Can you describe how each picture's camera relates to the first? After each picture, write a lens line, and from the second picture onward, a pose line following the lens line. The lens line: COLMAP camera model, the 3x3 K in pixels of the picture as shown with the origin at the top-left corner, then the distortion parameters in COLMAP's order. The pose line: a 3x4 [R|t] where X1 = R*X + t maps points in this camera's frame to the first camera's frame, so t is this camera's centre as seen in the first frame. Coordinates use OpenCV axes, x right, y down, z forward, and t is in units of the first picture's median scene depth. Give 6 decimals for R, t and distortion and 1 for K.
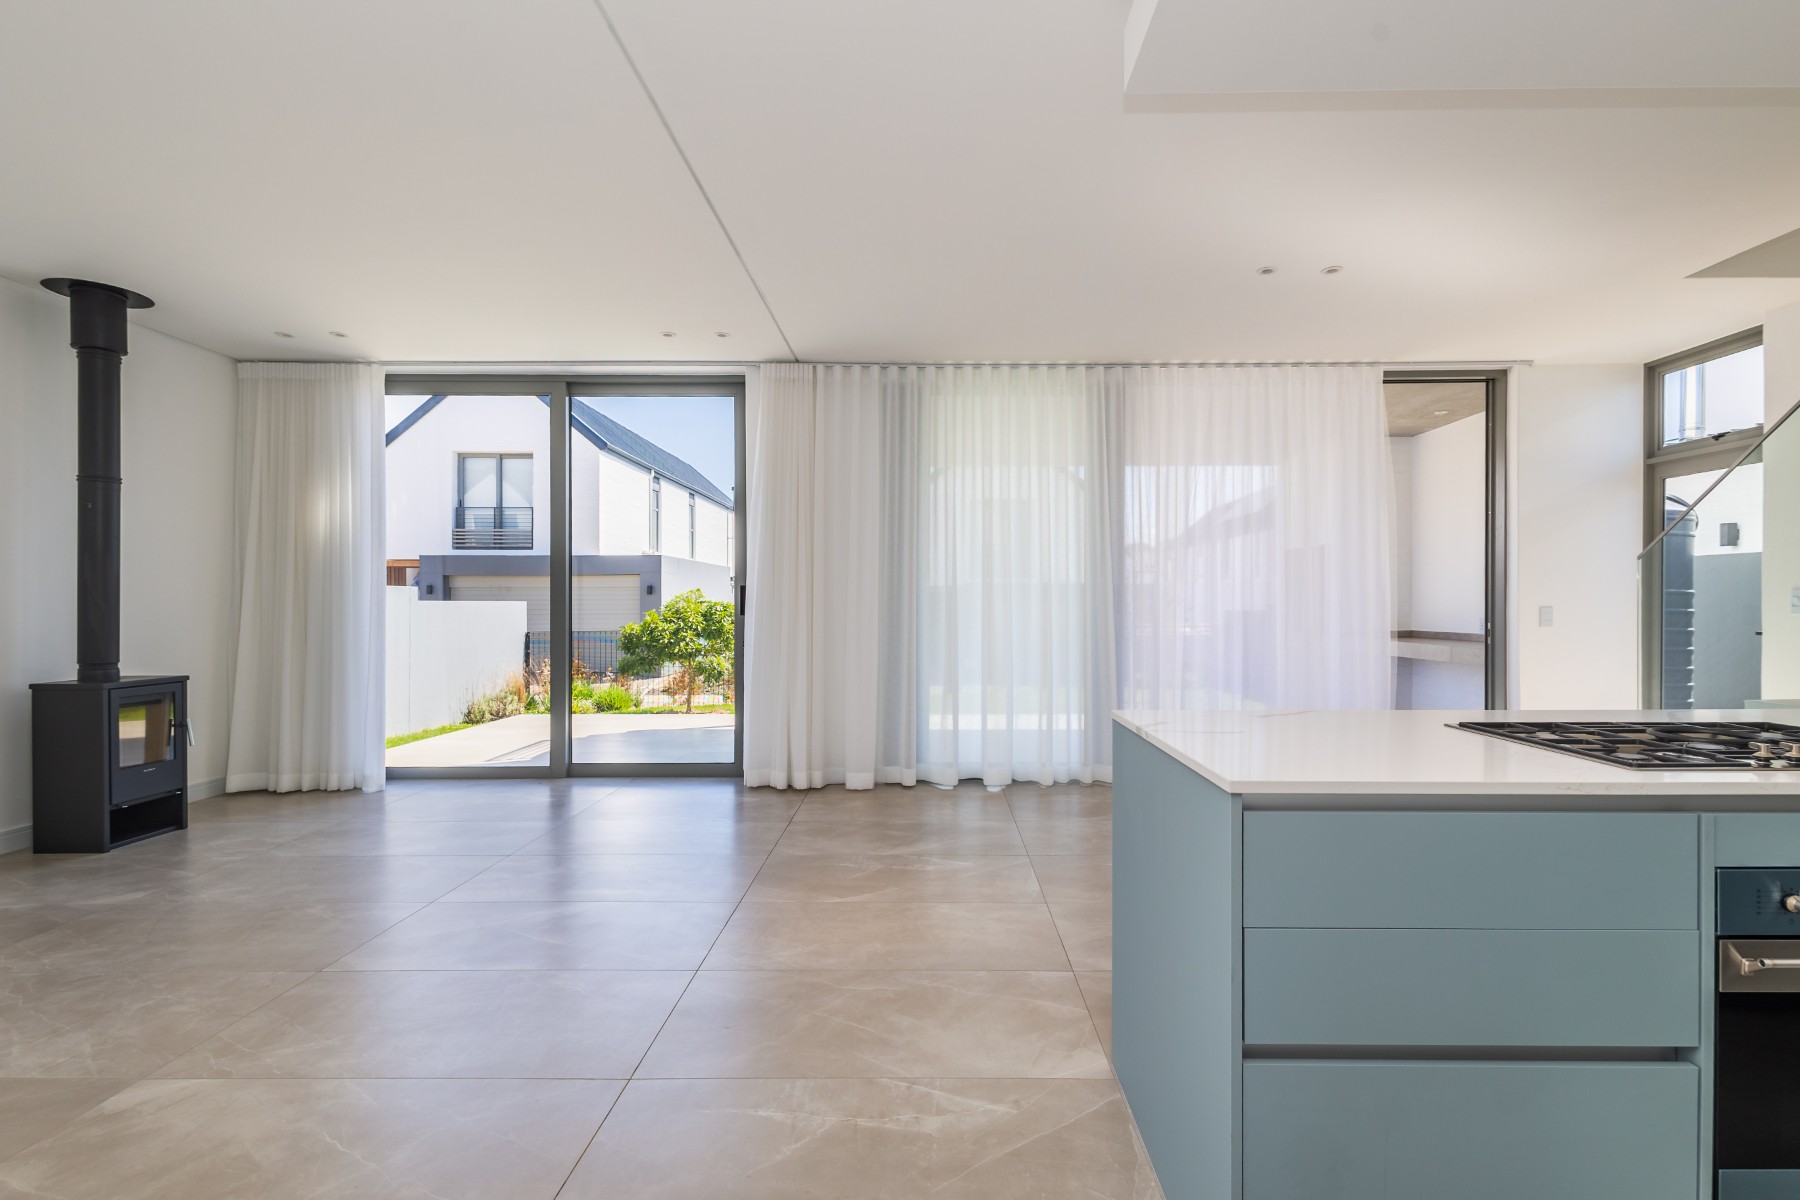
lens RADIAL K [[824.7, 0, 930.3], [0, 824.7, 607.4], [0, 0, 1]] dist [-0.001116, -0.000521]
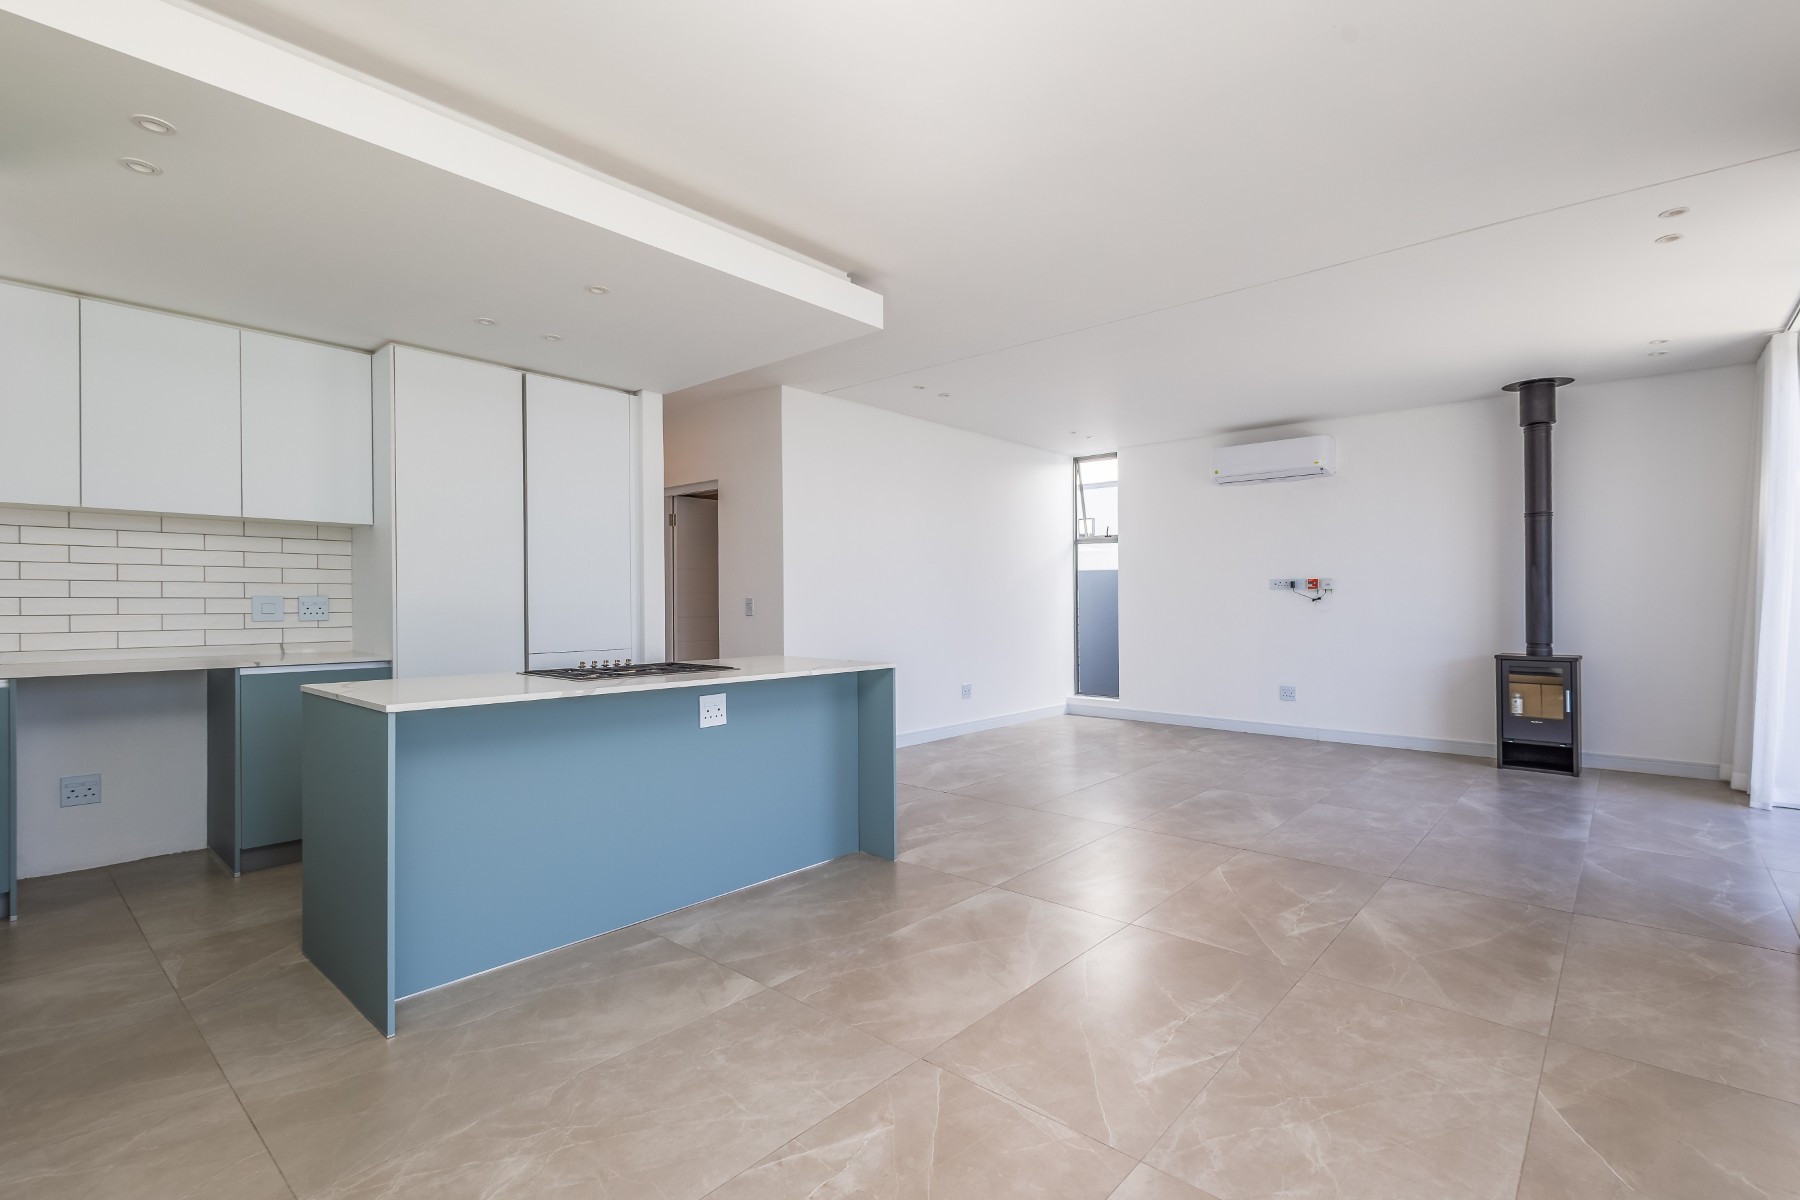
lens RADIAL K [[839.1, 0, 907.9], [0, 839.1, 612.4], [0, 0, 1]] dist [0.000597, -0.000229]
pose [[-0.658401, 0.009688, -0.752605, 0.616616], [0.001406, 0.999931, 0.011641, -0.004602], [0.752666, 0.006606, -0.658370, 0.866309]]
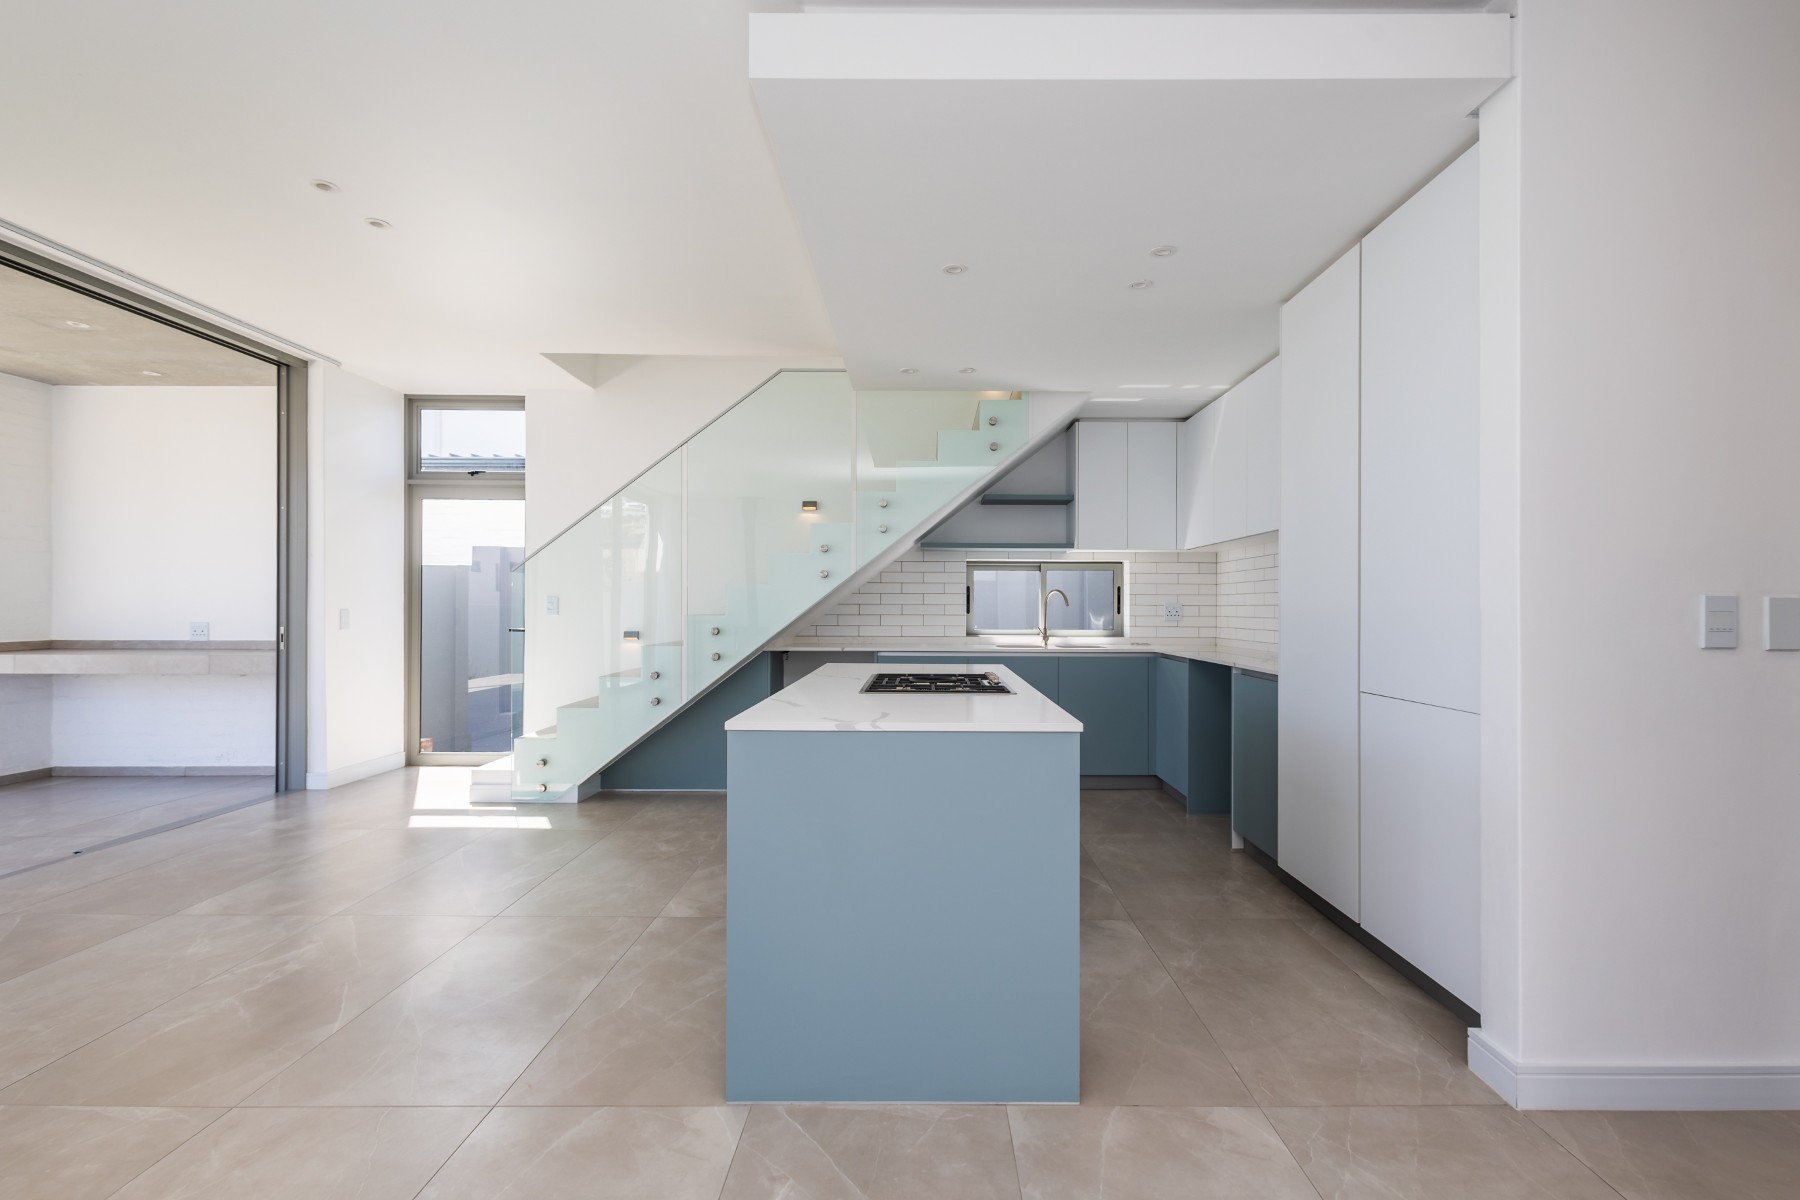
lens RADIAL K [[824.7, 0, 930.3], [0, 824.7, 607.4], [0, 0, 1]] dist [-0.001116, -0.000521]
pose [[-0.005932, 0.004906, 0.999970, -0.276418], [-0.002281, 0.999985, -0.004919, -0.000155], [-0.999980, -0.002310, -0.005921, 0.301811]]
